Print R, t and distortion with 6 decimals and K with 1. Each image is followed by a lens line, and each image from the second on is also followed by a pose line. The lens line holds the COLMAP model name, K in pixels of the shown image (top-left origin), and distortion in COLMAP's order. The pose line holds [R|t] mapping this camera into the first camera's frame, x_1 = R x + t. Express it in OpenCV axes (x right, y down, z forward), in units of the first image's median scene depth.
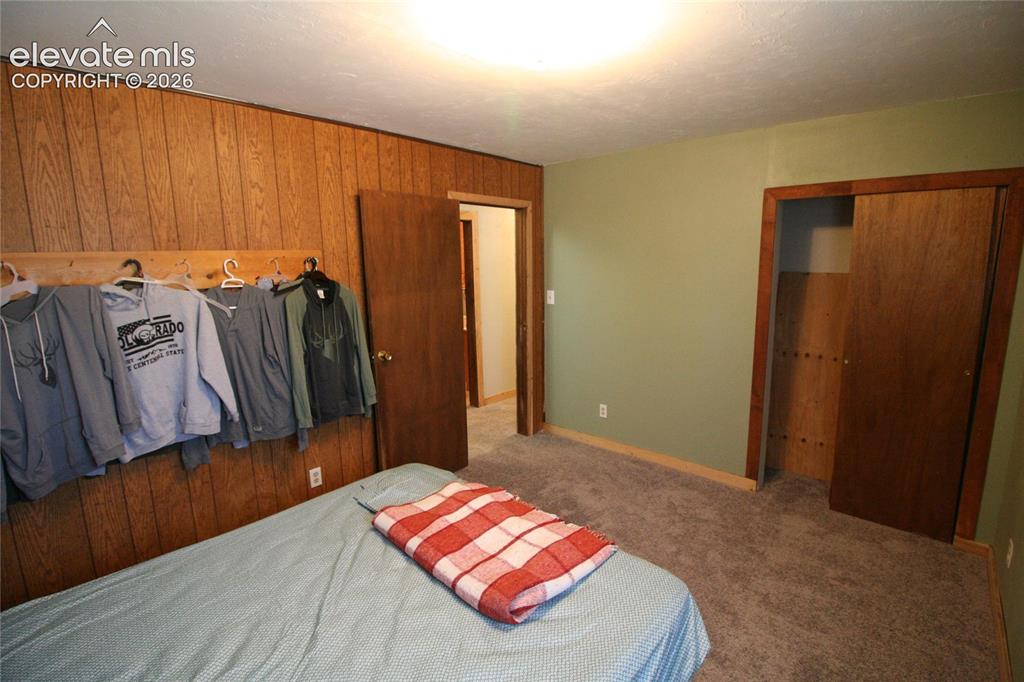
lens RADIAL K [[477.3, 0, 514.9], [0, 477.3, 338.7], [0, 0, 1]] dist [-0.009103, -0.000659]
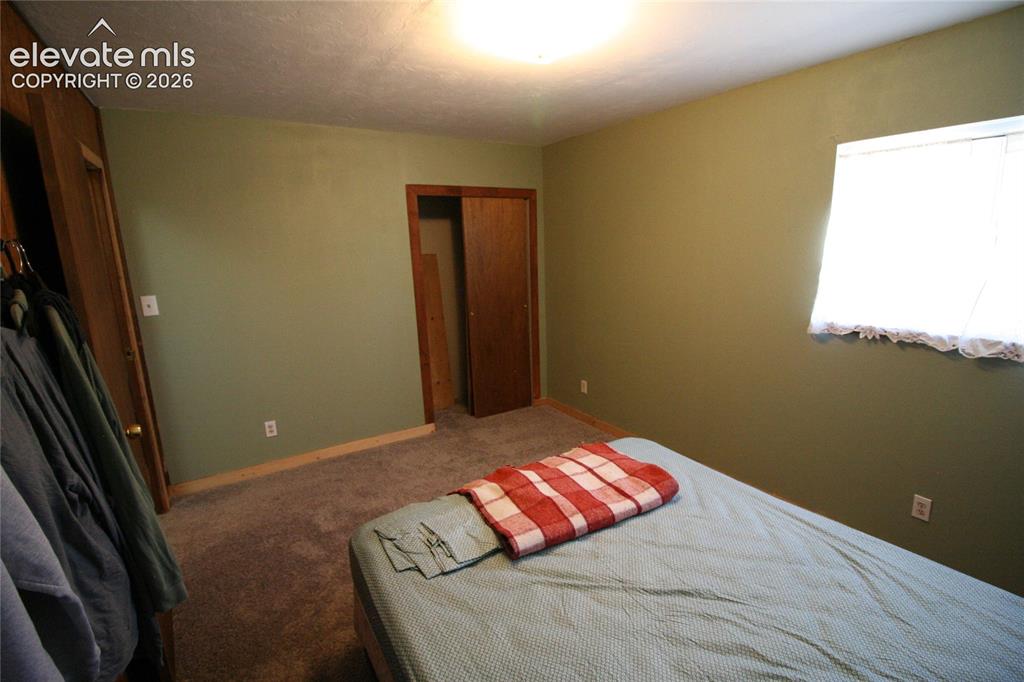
lens RADIAL K [[477.3, 0, 514.6], [0, 477.3, 340.6], [0, 0, 1]] dist [-0.009103, -0.000659]
pose [[0.281077, -0.195248, 0.939614, -0.668019], [0.185697, 0.971647, 0.146355, -0.062812], [-0.941548, 0.133347, 0.309365, 0.465420]]
